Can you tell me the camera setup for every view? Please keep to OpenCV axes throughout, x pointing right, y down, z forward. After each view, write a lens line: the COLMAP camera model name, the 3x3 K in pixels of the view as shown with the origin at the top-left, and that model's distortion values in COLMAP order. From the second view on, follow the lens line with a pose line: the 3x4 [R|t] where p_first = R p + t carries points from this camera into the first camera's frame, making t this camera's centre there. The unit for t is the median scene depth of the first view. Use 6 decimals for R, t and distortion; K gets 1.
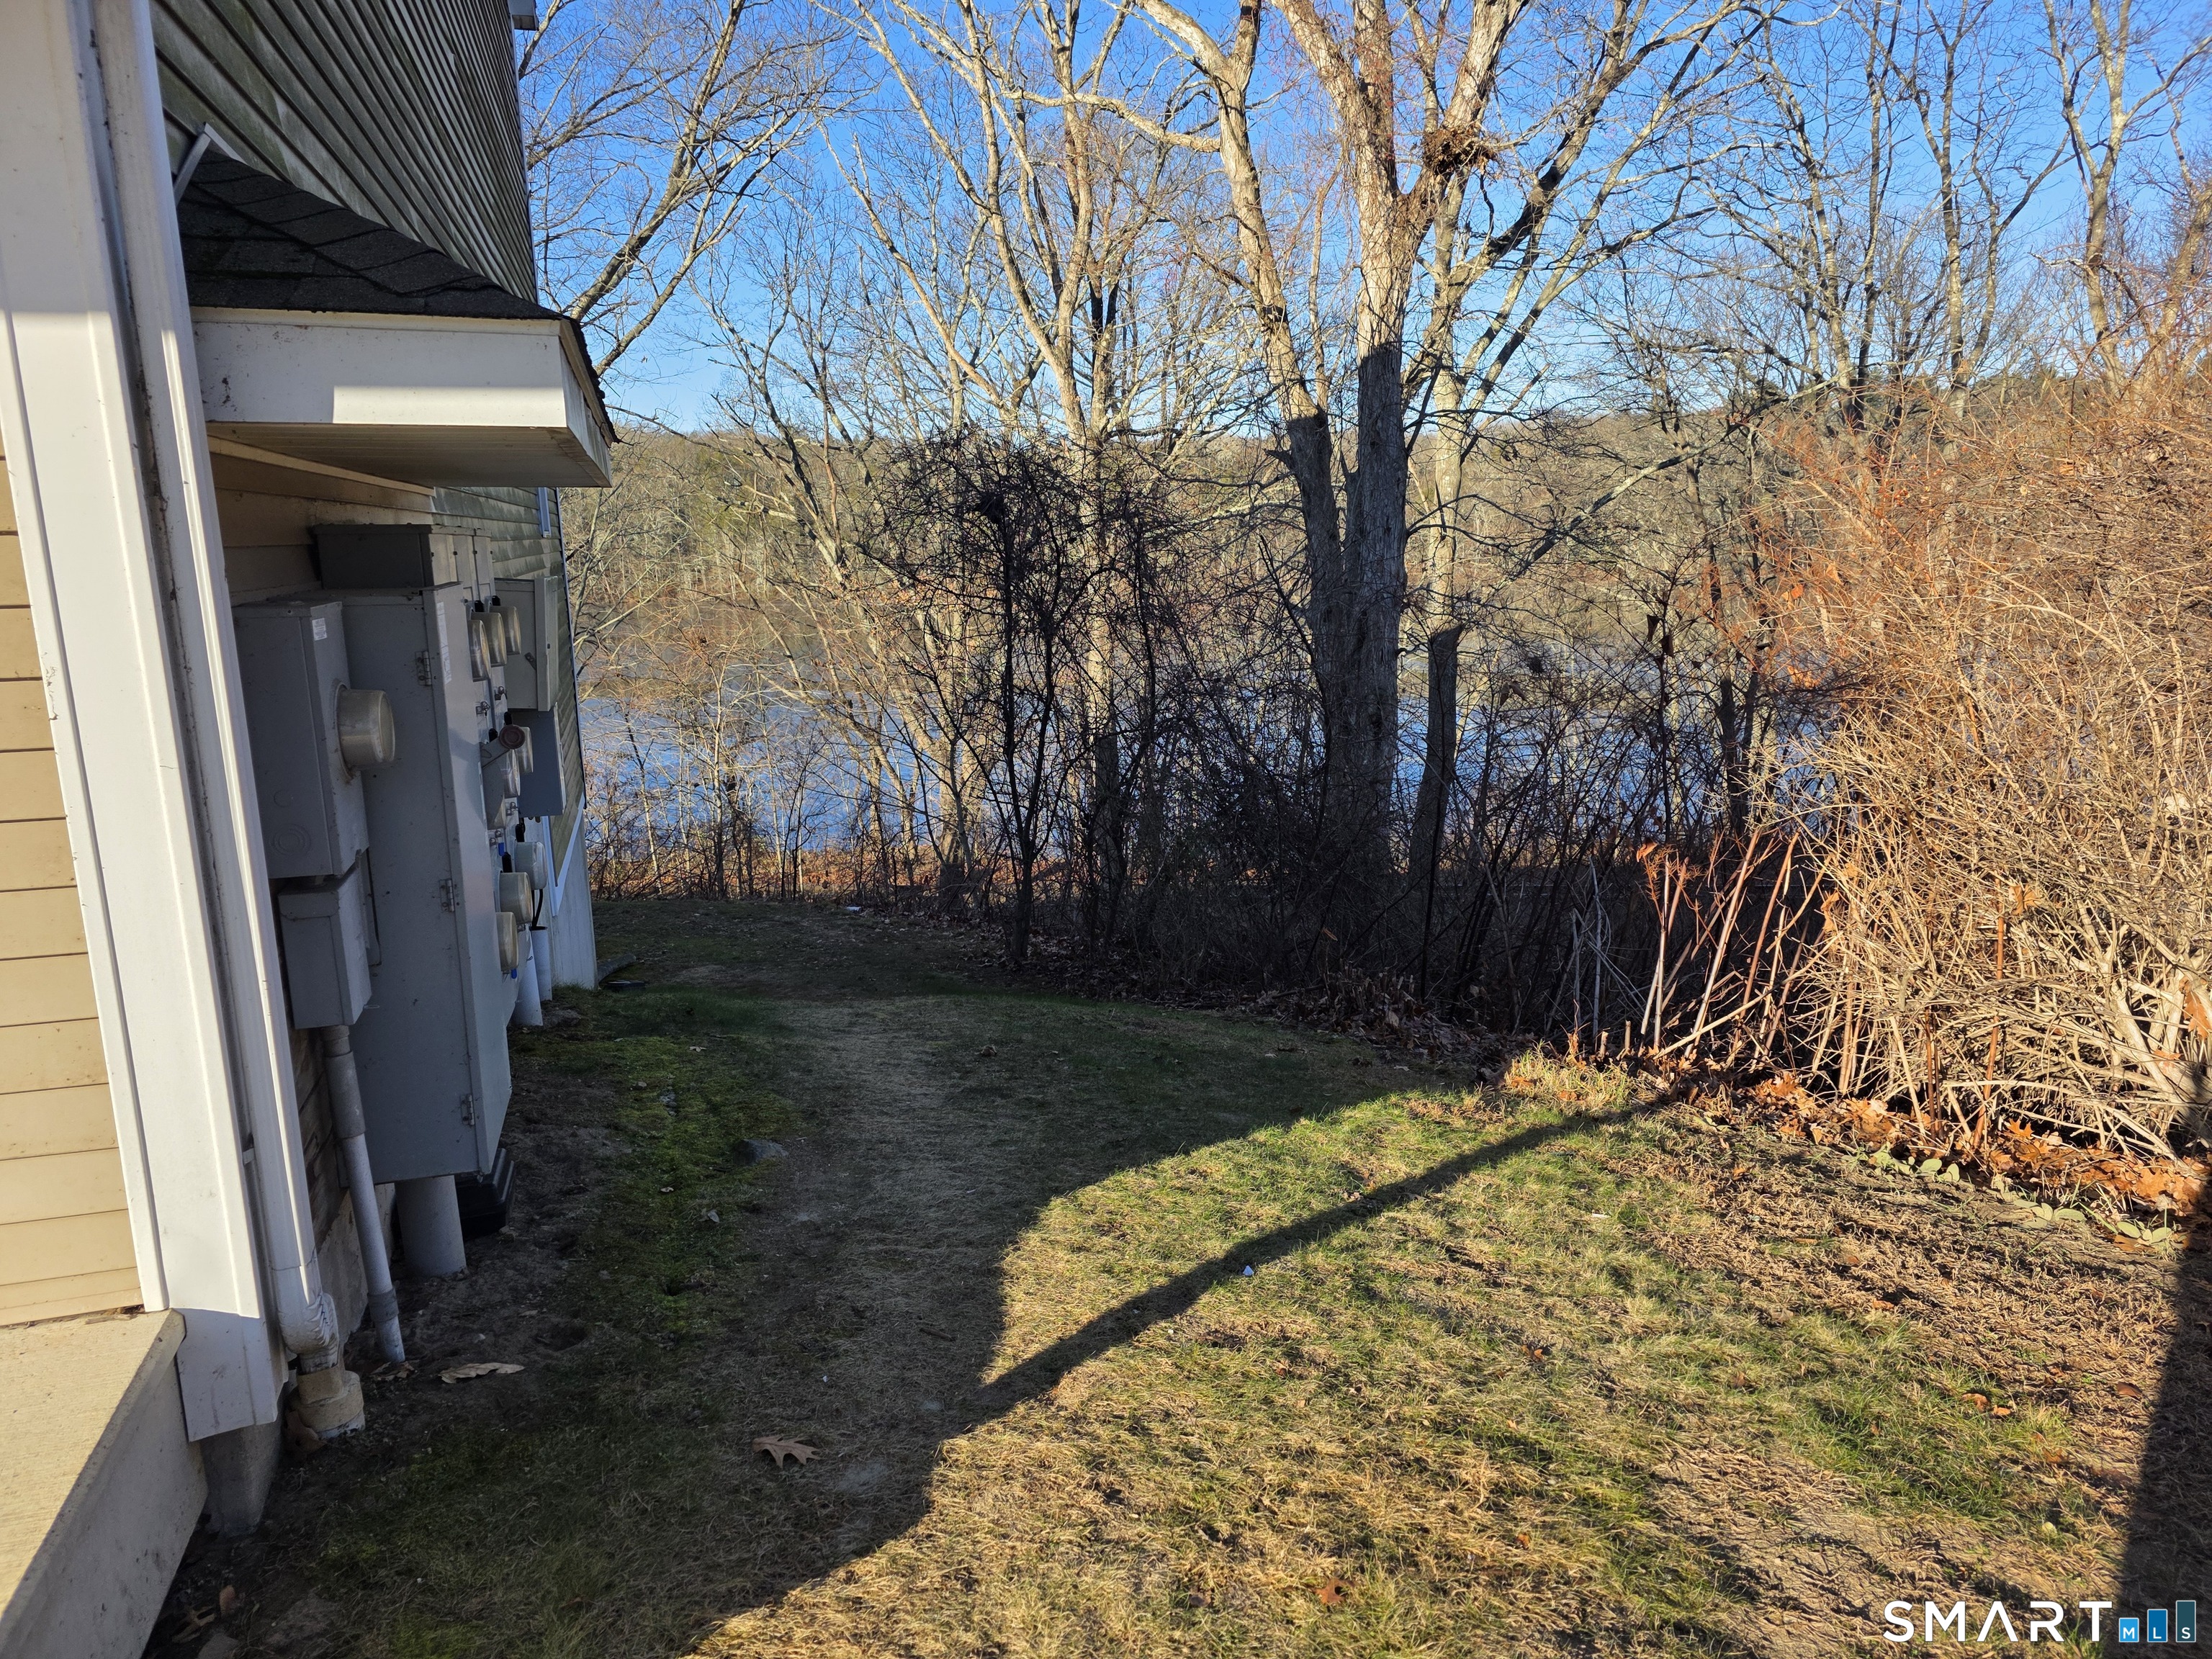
lens RADIAL K [[1473.8, 0, 1118.4], [0, 1473.8, 831.0], [0, 0, 1]] dist [0.067467, -0.064597]
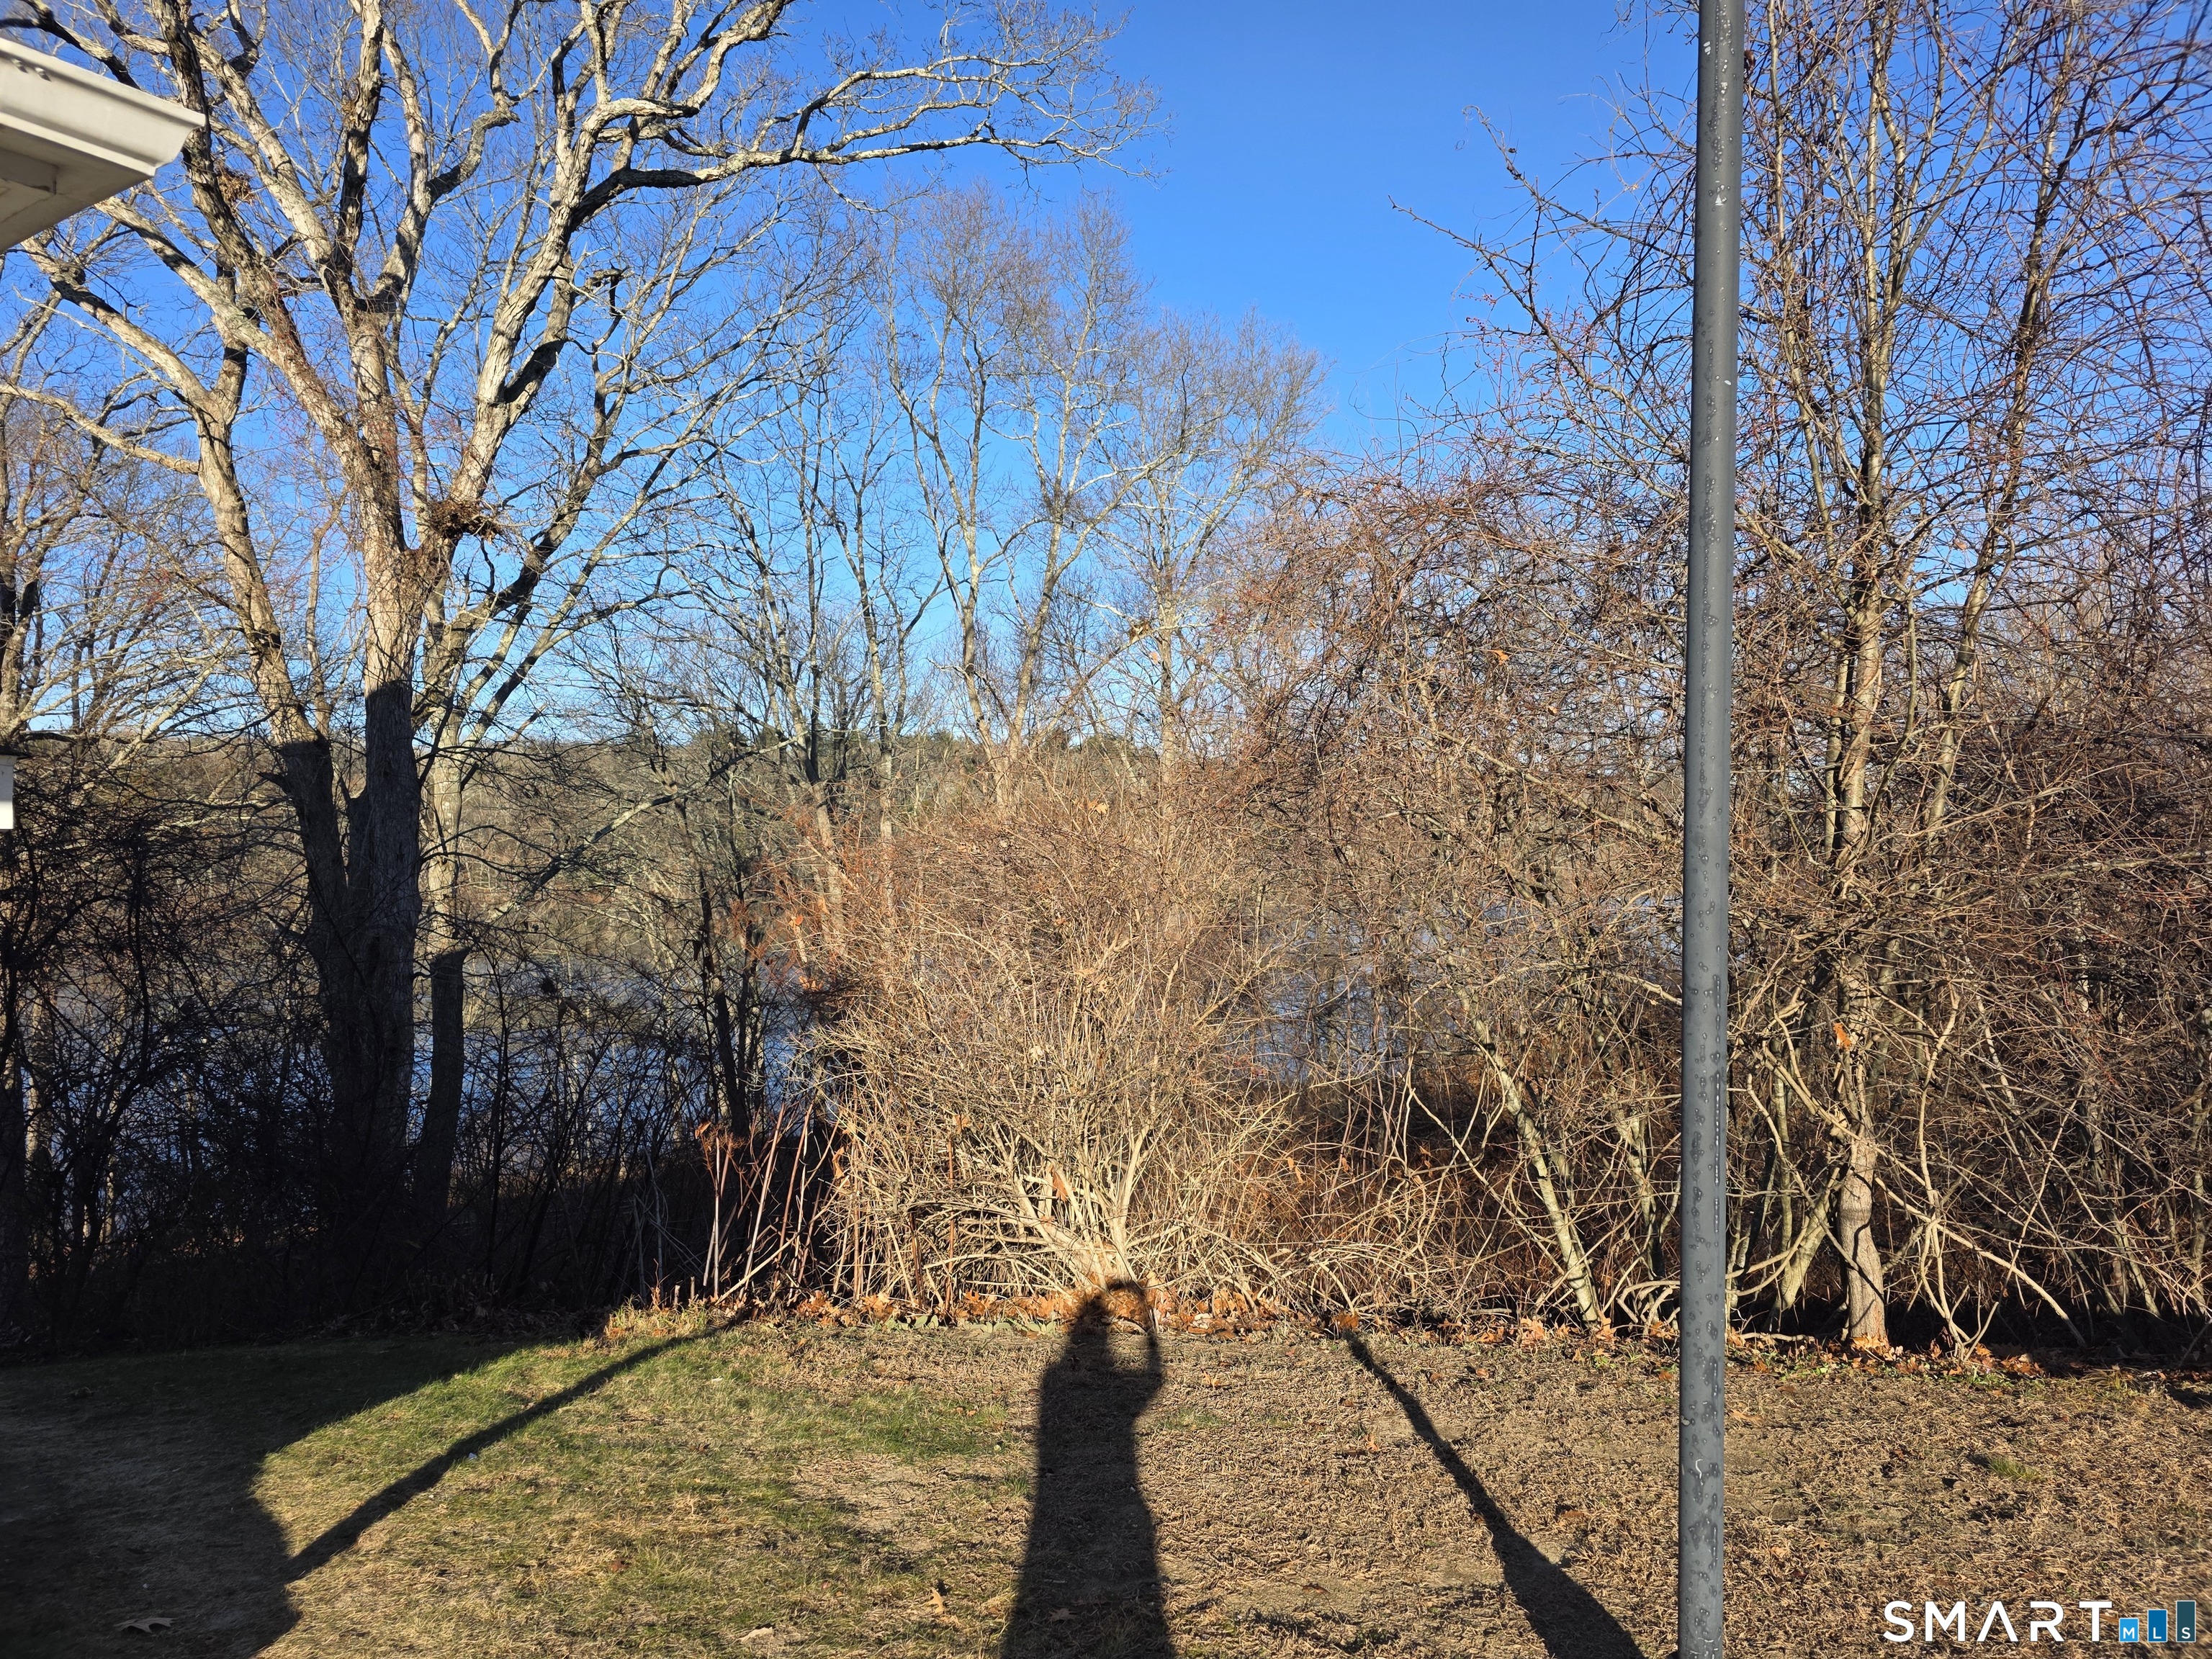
lens RADIAL K [[1473.8, 0, 1118.4], [0, 1473.8, 831.0], [0, 0, 1]] dist [0.067467, -0.064597]
pose [[0.792813, 0.027236, 0.608856, -0.050931], [0.102516, 0.978808, -0.177275, 0.009864], [-0.600781, 0.202963, 0.773219, -0.084444]]
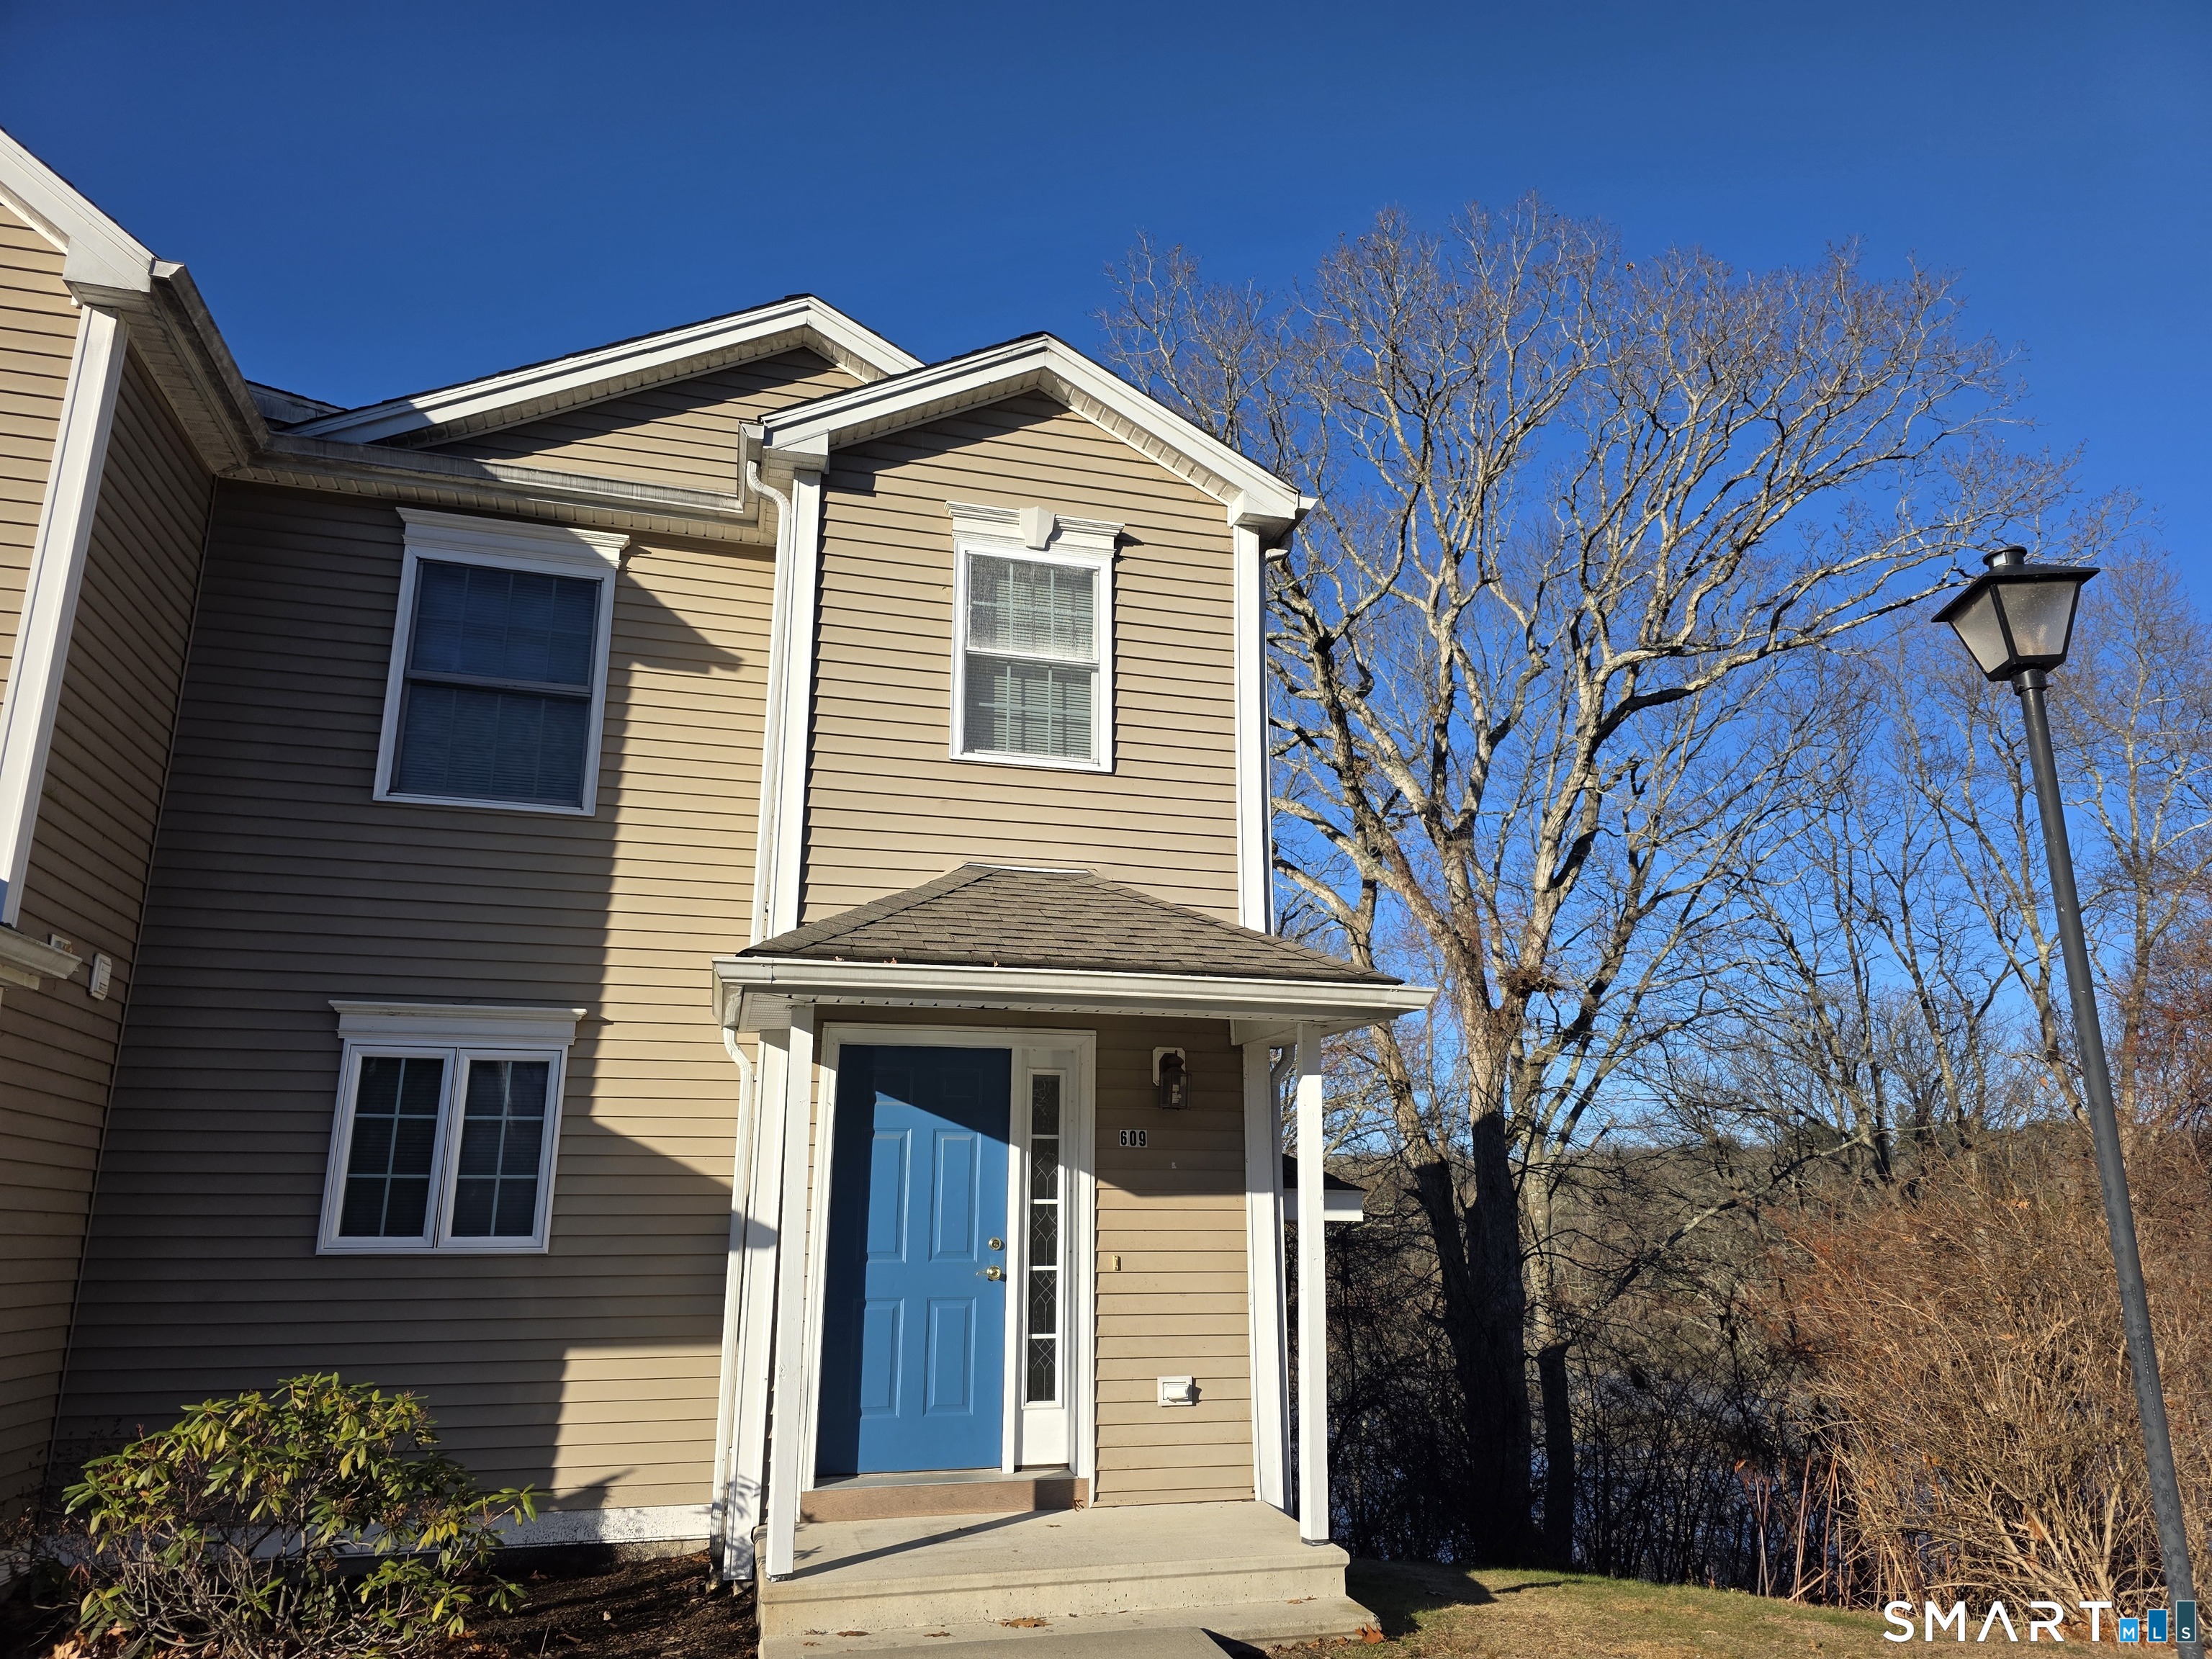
lens RADIAL K [[1464.2, 0, 1111.5], [0, 1464.2, 858.6], [0, 0, 1]] dist [0.067416, -0.076282]
pose [[0.998815, 0.006471, -0.048235, -0.097474], [-0.027144, 0.896720, -0.441764, 0.058497], [0.040395, 0.442550, 0.895834, -0.292542]]
